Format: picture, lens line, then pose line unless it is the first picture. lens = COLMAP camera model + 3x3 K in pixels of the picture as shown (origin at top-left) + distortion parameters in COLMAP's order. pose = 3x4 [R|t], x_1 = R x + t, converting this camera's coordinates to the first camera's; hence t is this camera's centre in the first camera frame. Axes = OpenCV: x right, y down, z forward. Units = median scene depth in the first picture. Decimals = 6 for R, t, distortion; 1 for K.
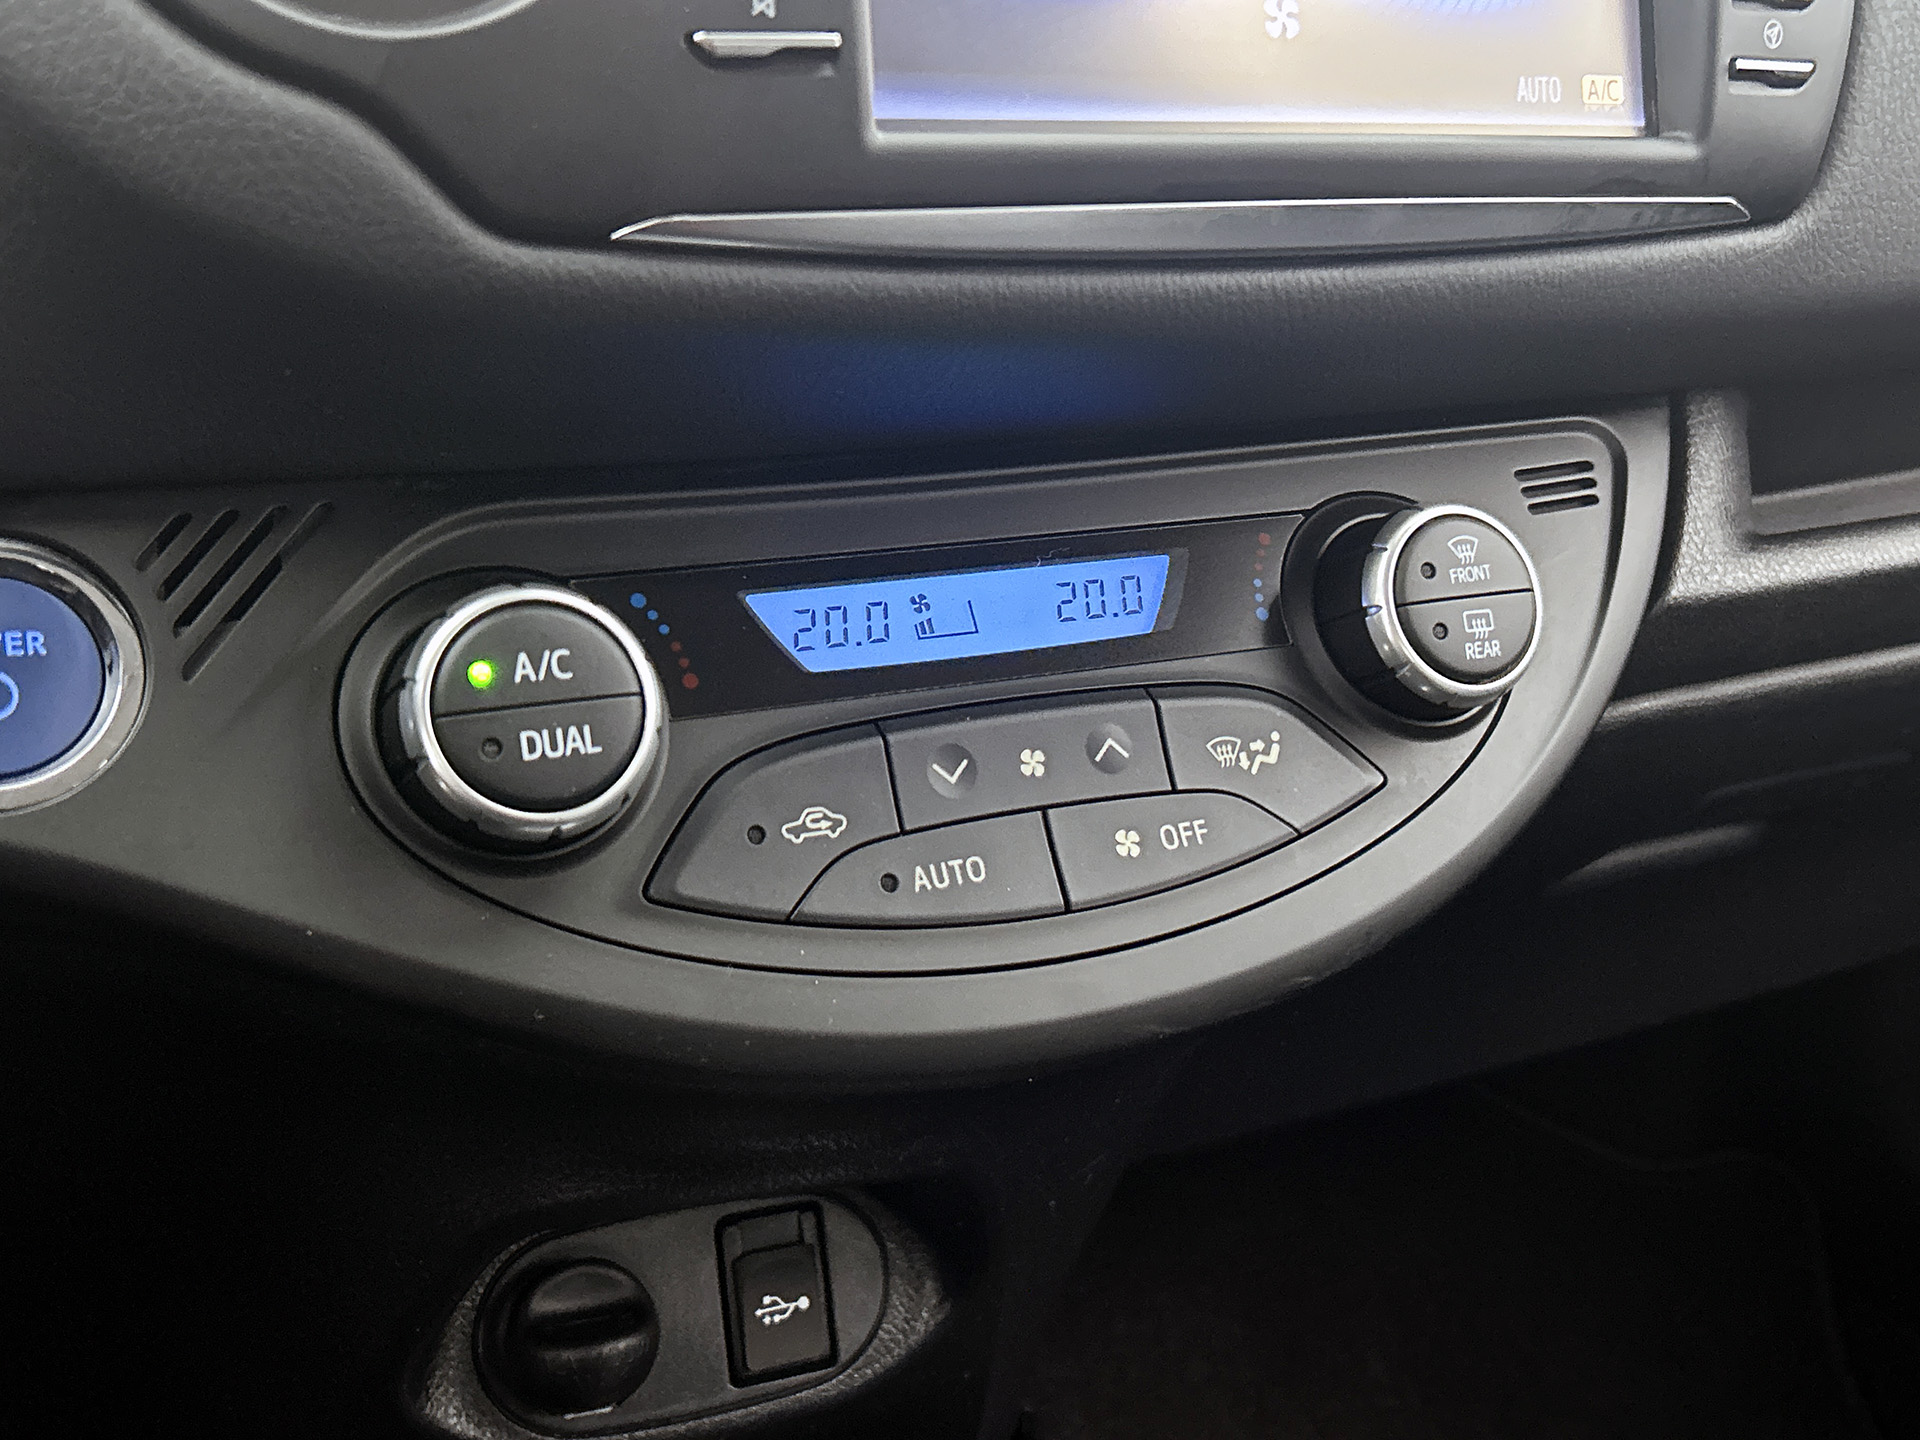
lens RADIAL K [[2068.1, 0, 942.1], [0, 2068.1, 715.7], [0, 0, 1]] dist [0.021092, 0.000000]
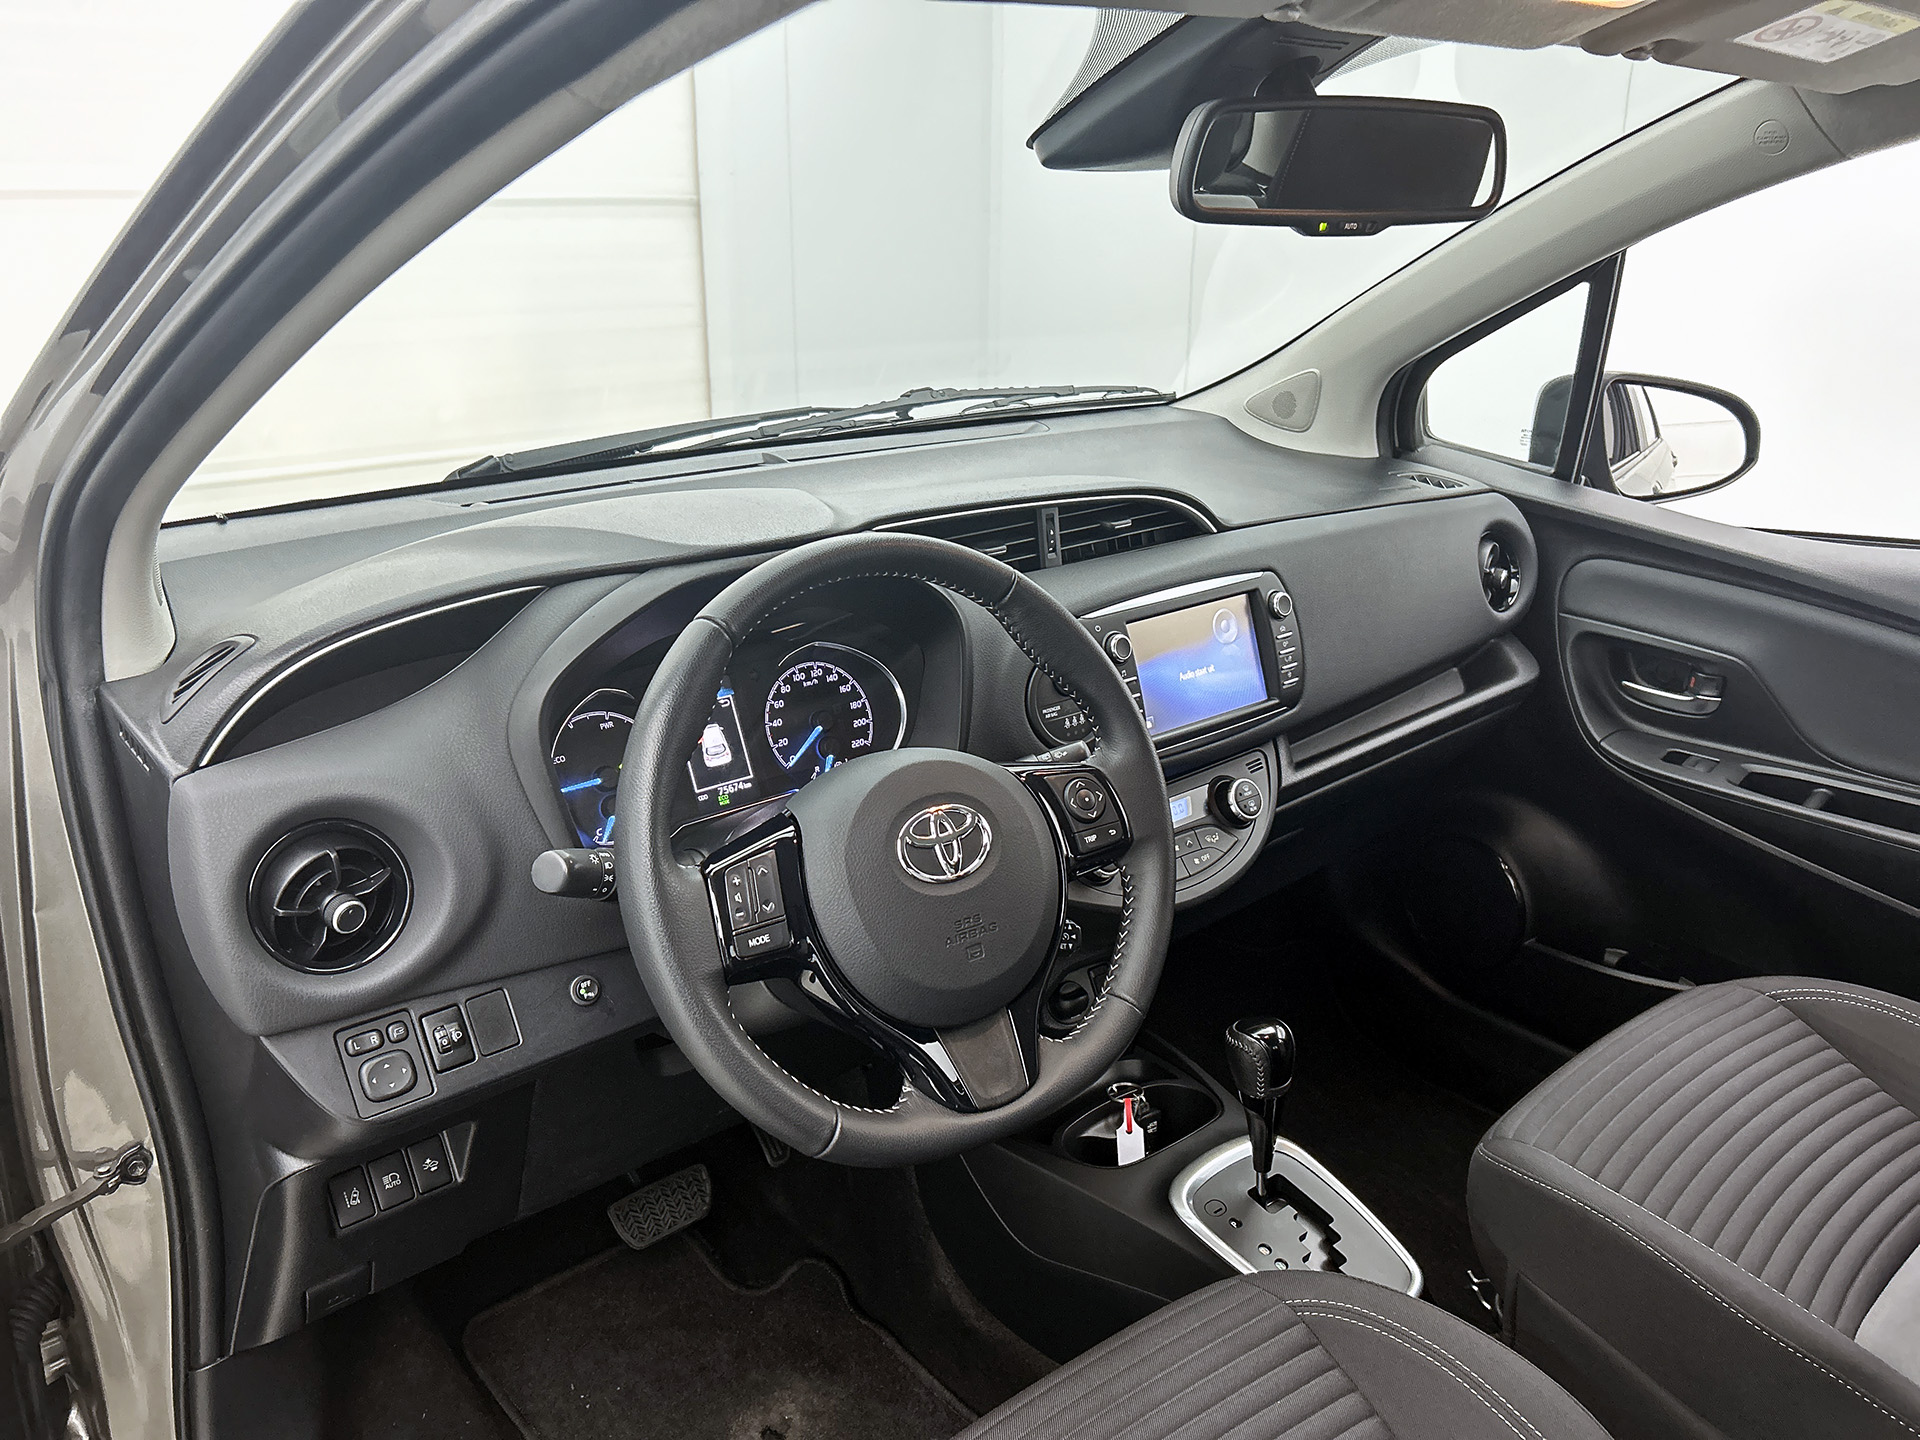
lens RADIAL K [[1451.6, 0, 951.5], [0, 1451.6, 725.7], [0, 0, 1]] dist [0.038412, -0.049730]
pose [[0.969225, -0.148309, 0.196487, -0.940366], [0.155854, 0.987502, -0.023424, -0.226142], [-0.190557, 0.053327, 0.980227, -1.947837]]
